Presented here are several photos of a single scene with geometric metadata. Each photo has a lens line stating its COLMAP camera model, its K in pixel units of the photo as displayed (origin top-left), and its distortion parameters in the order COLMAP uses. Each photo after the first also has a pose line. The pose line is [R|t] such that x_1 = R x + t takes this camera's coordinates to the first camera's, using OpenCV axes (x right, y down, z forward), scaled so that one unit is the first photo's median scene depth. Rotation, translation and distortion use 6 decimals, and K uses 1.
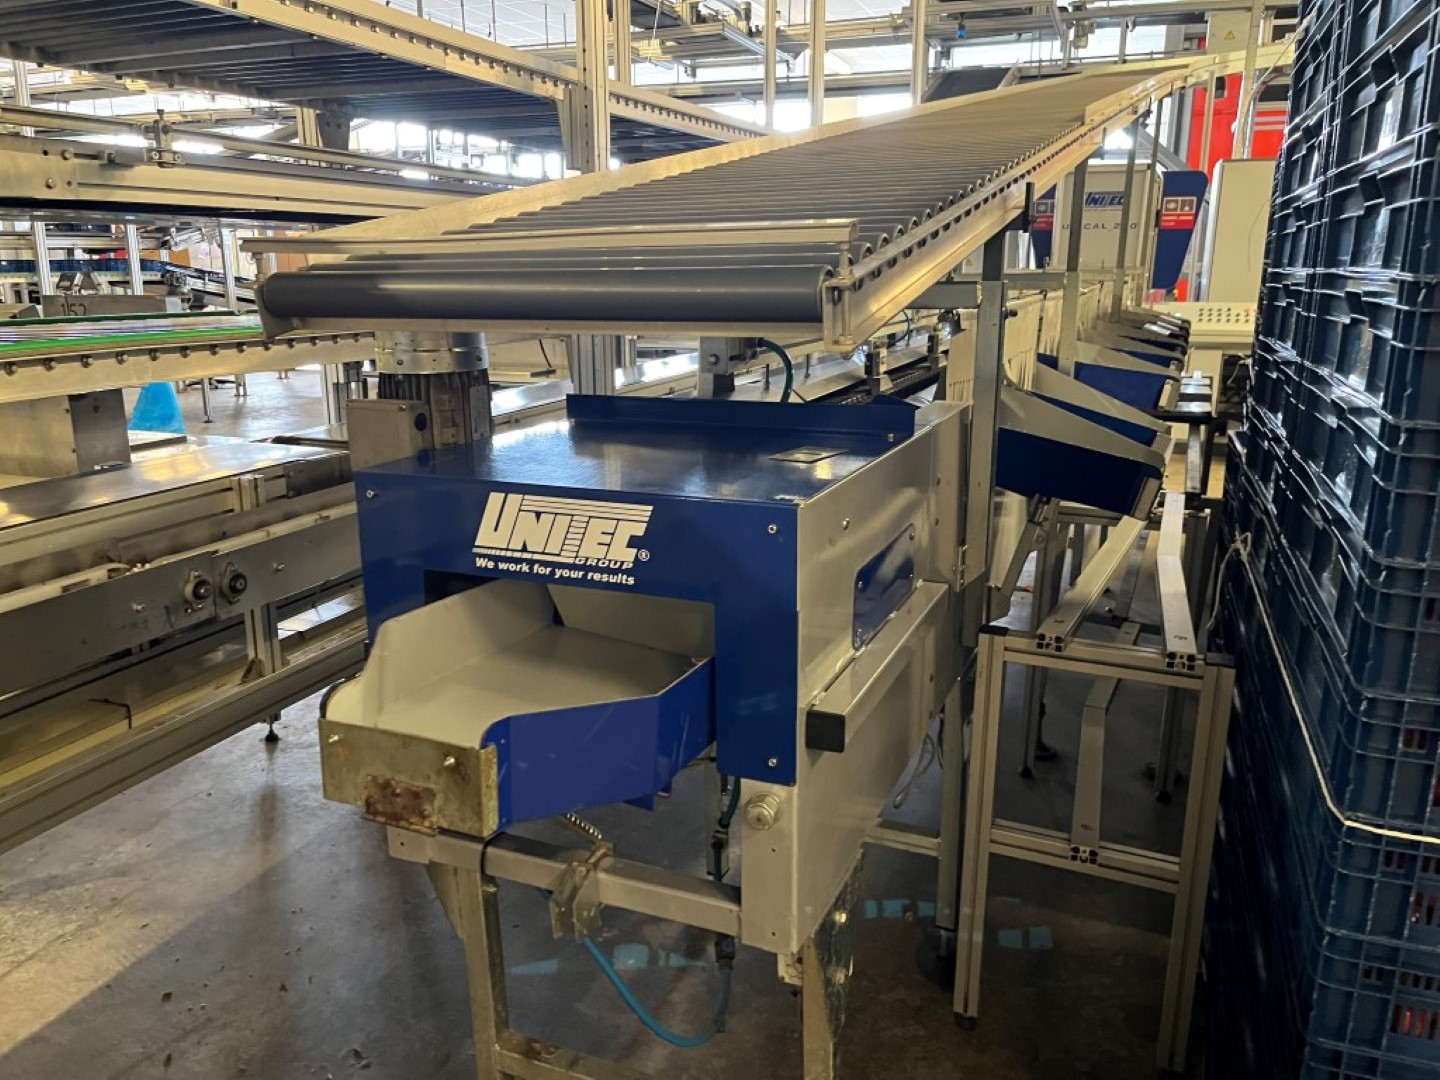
lens RADIAL K [[1089.8, 0, 717.8], [0, 1089.8, 540.7], [0, 0, 1]] dist [0.029059, -0.042078]
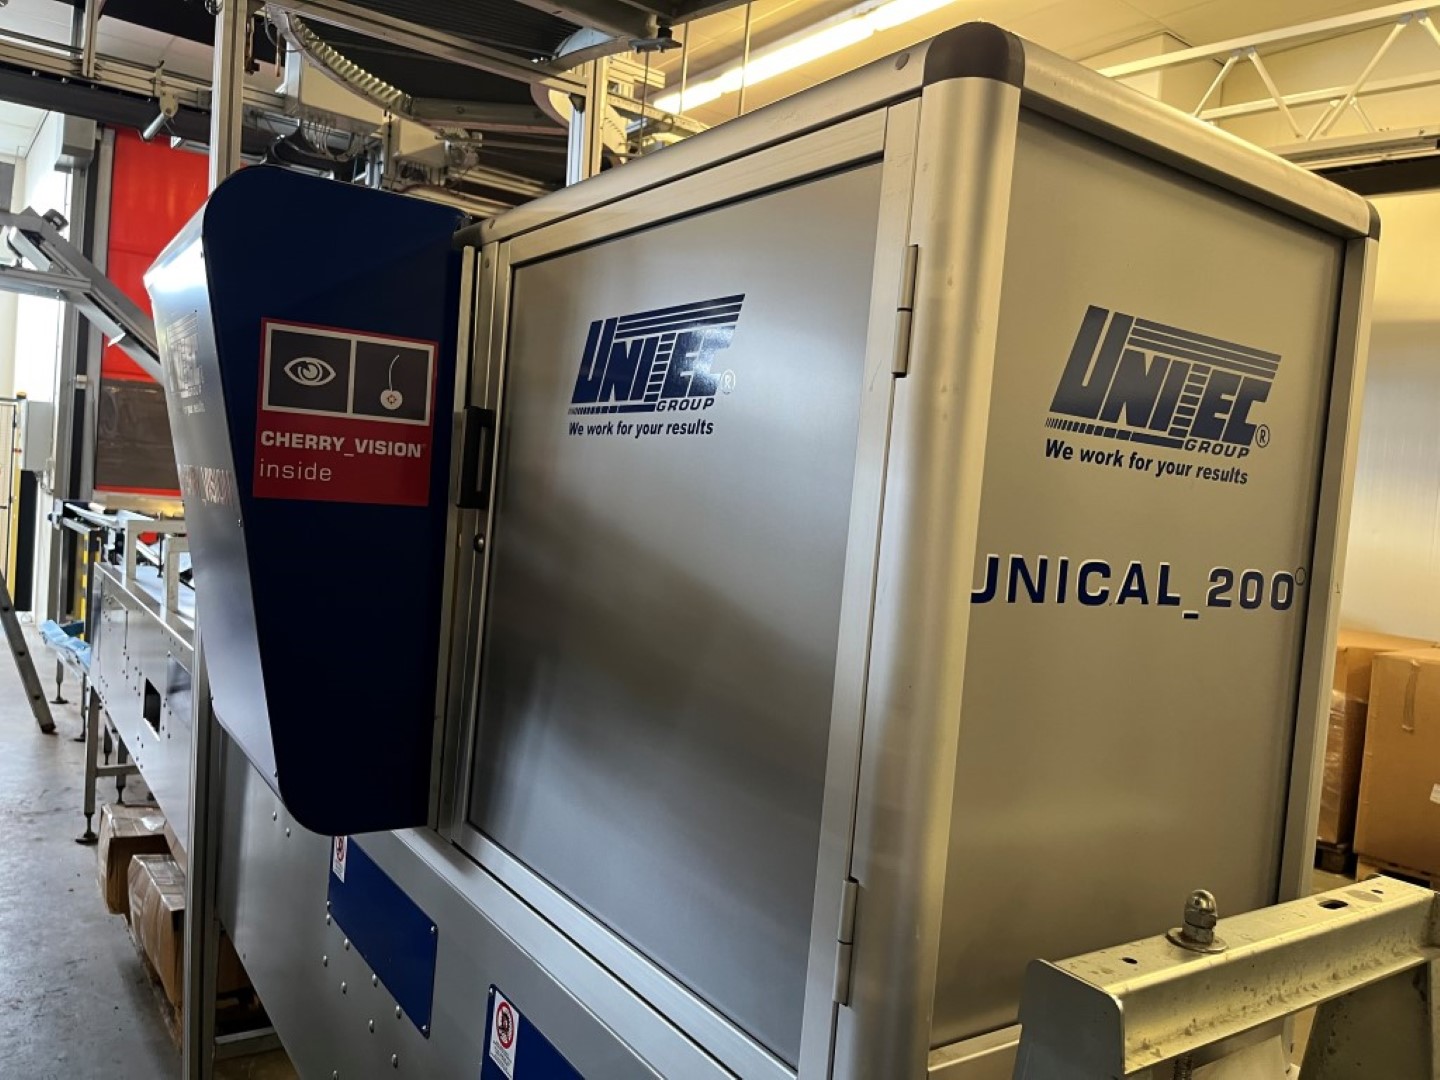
lens RADIAL K [[1089.8, 0, 713.5], [0, 1089.8, 543.2], [0, 0, 1]] dist [0.029059, -0.042078]
pose [[0.555908, 0.007562, 0.831209, 0.307604], [0.131069, 0.986652, -0.096635, -0.254880], [-0.820845, 0.162666, 0.547497, 0.859424]]
